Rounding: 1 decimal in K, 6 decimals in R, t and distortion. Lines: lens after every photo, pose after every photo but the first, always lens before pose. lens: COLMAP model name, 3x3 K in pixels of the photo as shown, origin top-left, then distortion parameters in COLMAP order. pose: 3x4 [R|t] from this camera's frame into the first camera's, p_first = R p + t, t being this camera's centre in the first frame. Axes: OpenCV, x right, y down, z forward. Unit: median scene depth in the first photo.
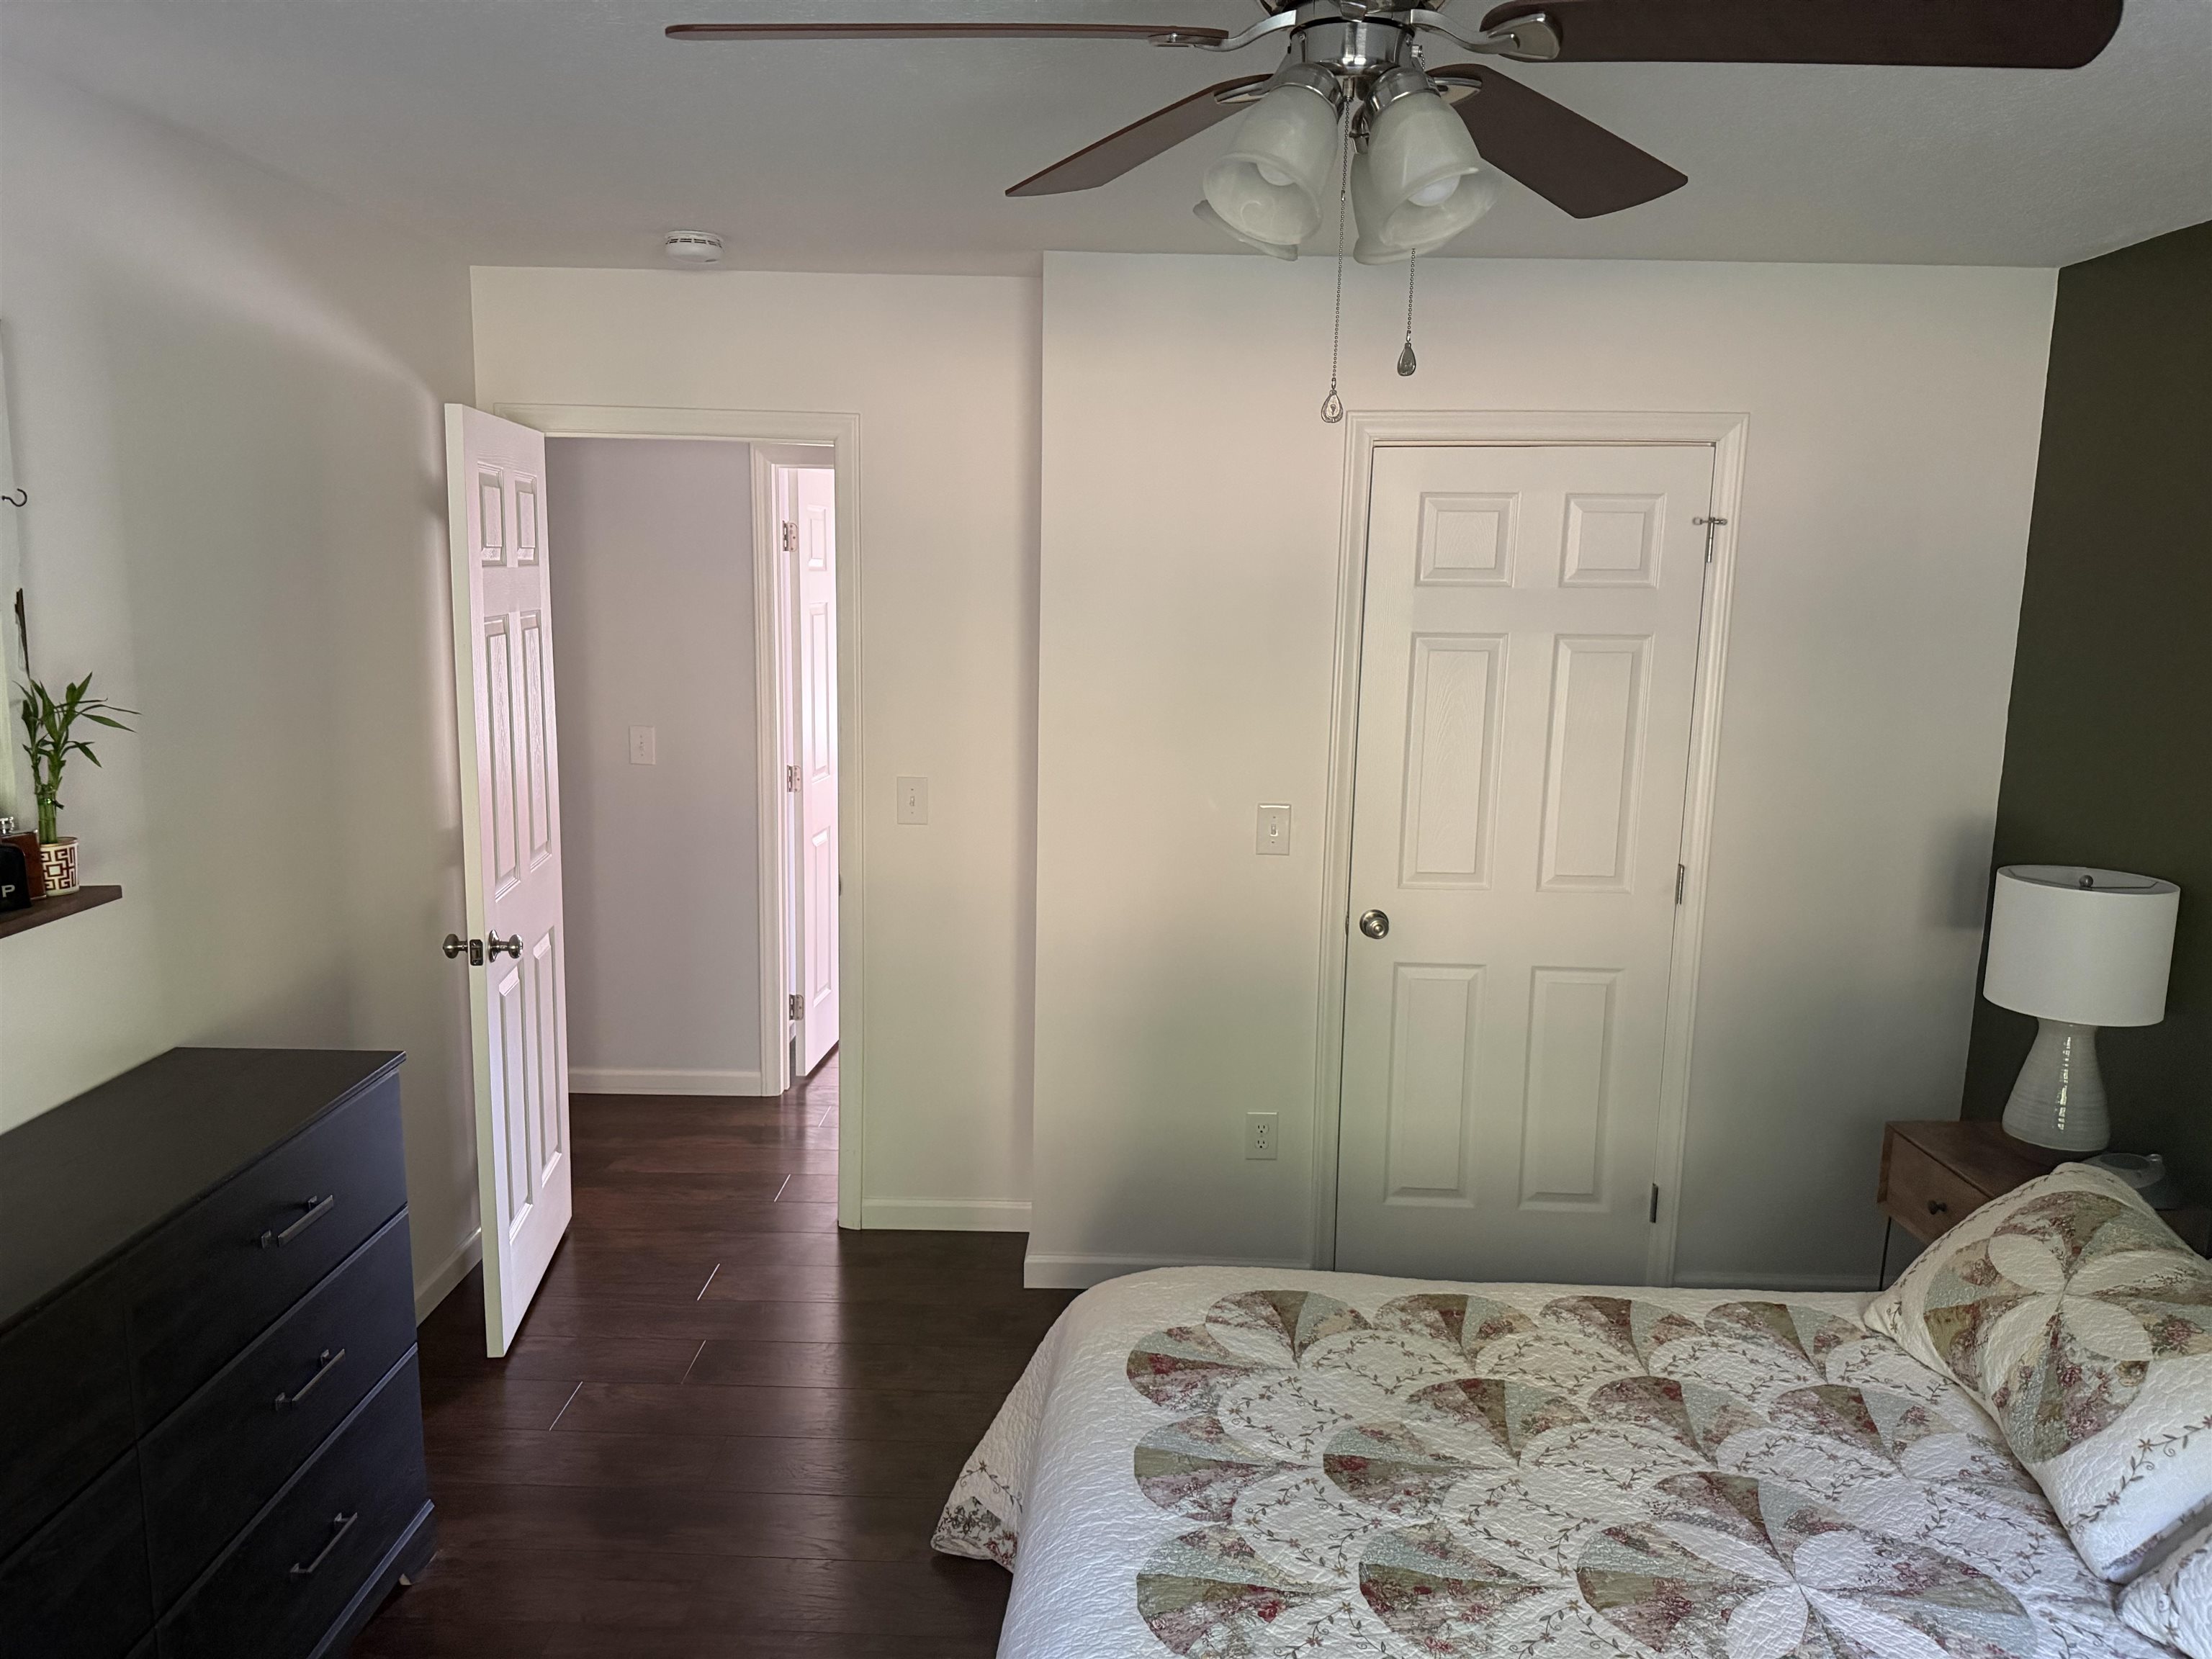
lens RADIAL K [[1545.1, 0, 1091.0], [0, 1545.1, 820.7], [0, 0, 1]] dist [0.113903, -0.174790]
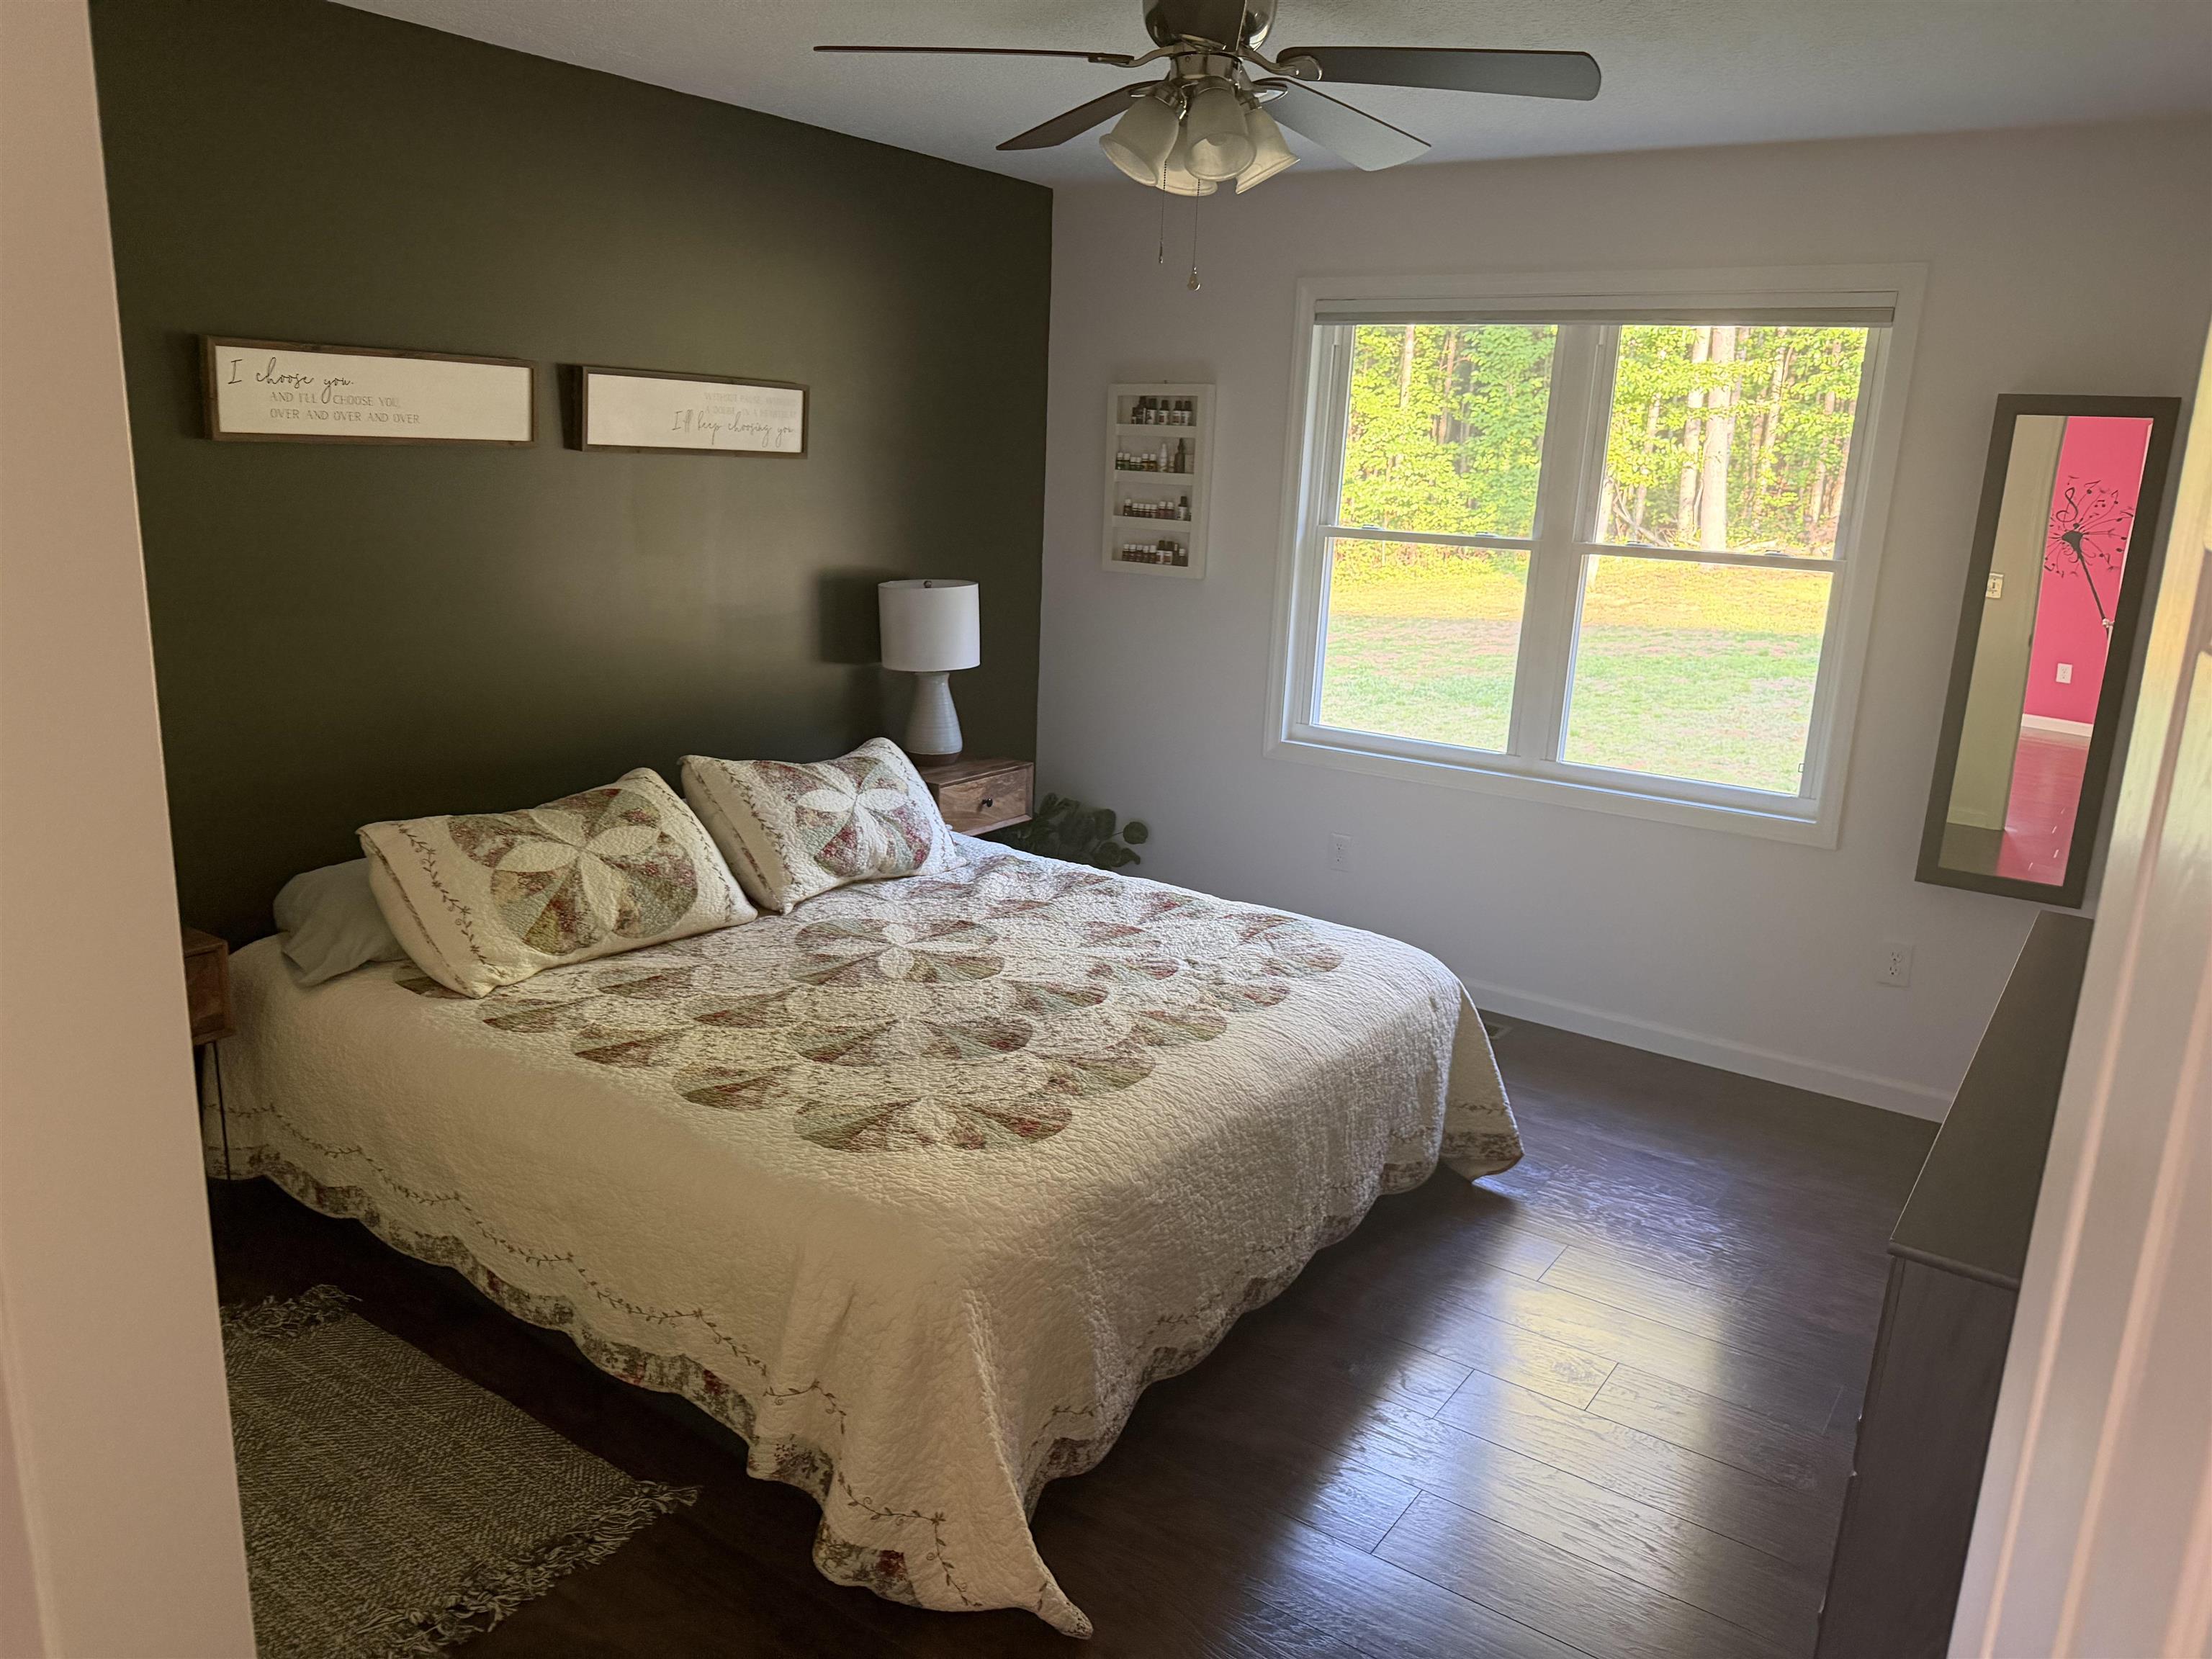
lens RADIAL K [[1545.1, 0, 1091.0], [0, 1545.1, 820.7], [0, 0, 1]] dist [0.113903, -0.174790]
pose [[-0.817876, -0.199571, 0.539677, -0.548782], [0.029177, 0.922333, 0.385293, -0.270203], [-0.574655, 0.330868, -0.748531, 1.766869]]
